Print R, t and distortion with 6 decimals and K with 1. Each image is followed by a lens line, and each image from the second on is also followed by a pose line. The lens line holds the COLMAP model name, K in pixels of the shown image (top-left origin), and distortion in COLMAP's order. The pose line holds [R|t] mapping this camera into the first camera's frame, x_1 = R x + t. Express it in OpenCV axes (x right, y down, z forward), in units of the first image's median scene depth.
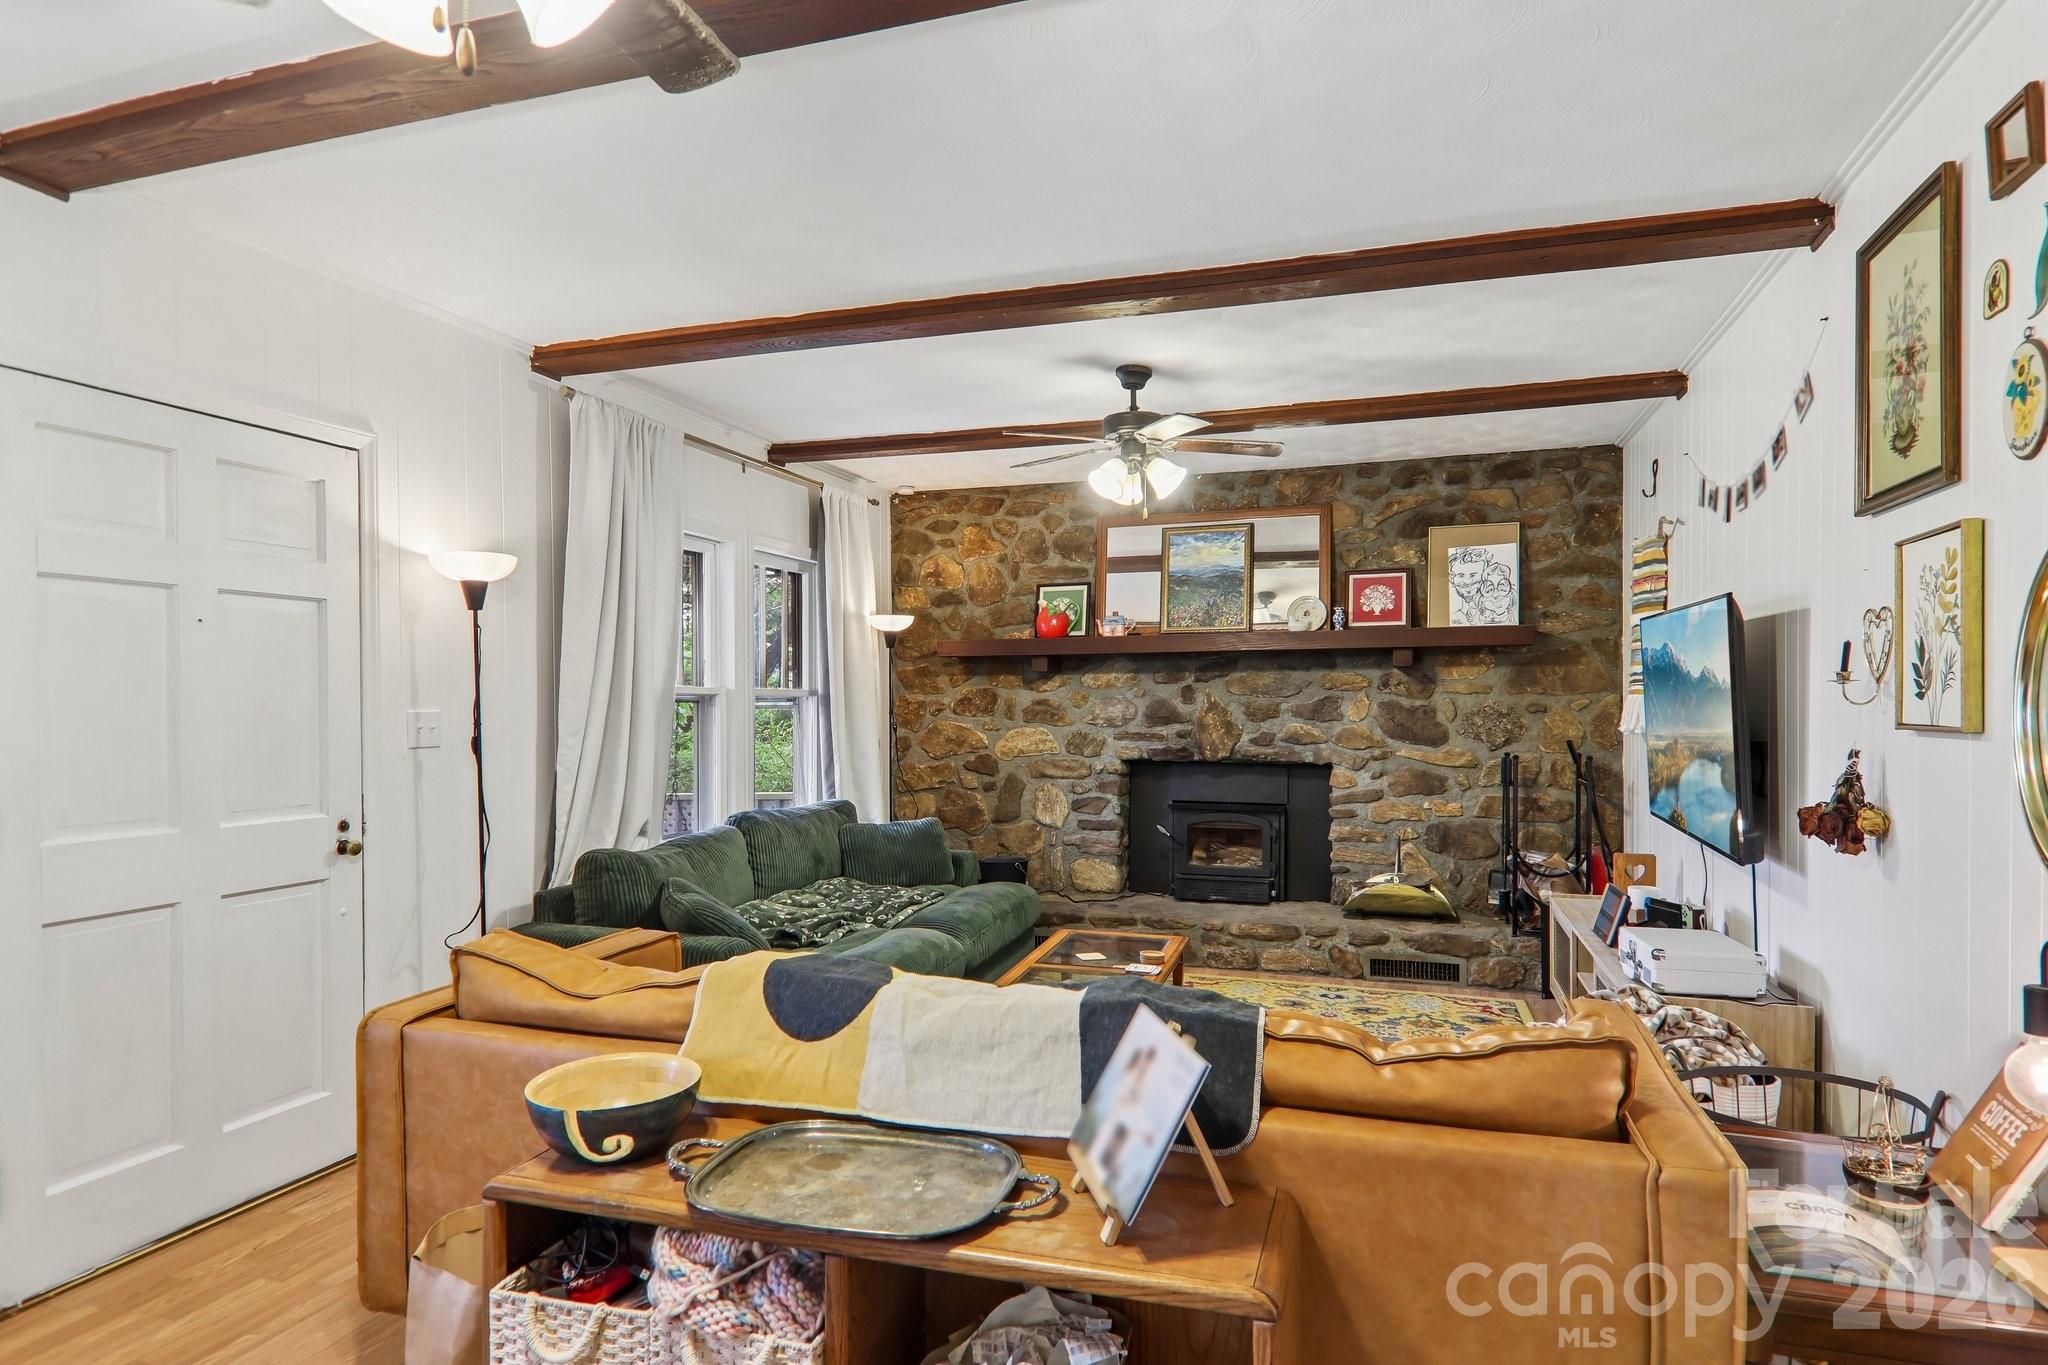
lens RADIAL K [[1137.3, 0, 1012.6], [0, 1137.3, 693.1], [0, 0, 1]] dist [0.021700, -0.022154]
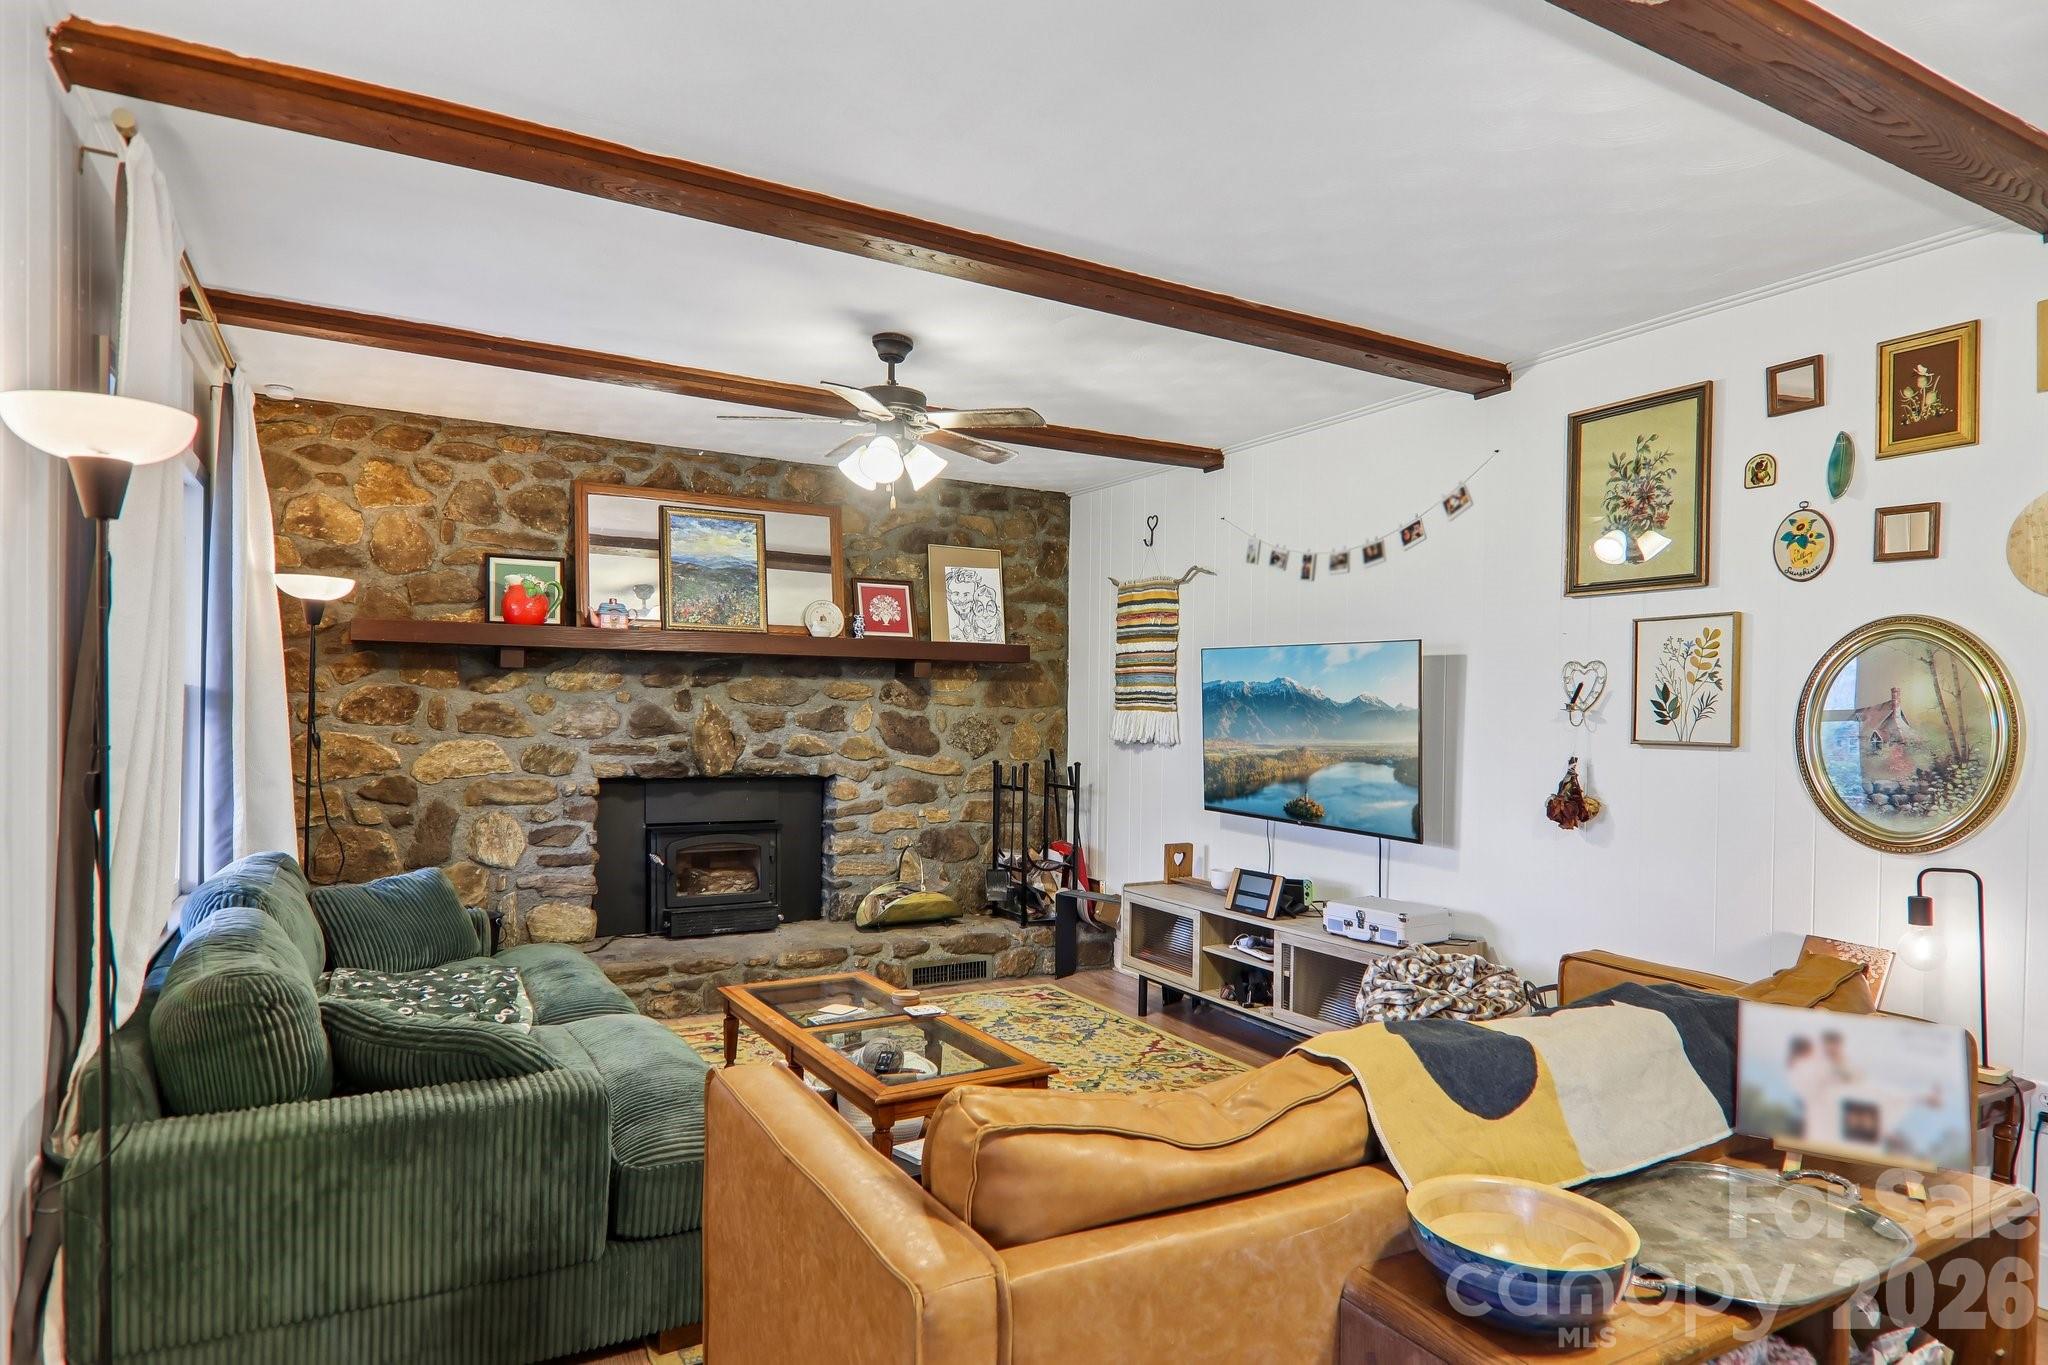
lens RADIAL K [[1164.7, 0, 1028.1], [0, 1164.7, 700.5], [0, 0, 1]] dist [0.014364, -0.025291]
pose [[0.663897, 0.018426, 0.747597, -0.349953], [-0.021733, 0.999750, -0.005340, 0.000099], [-0.747508, -0.012702, 0.664131, 0.221141]]
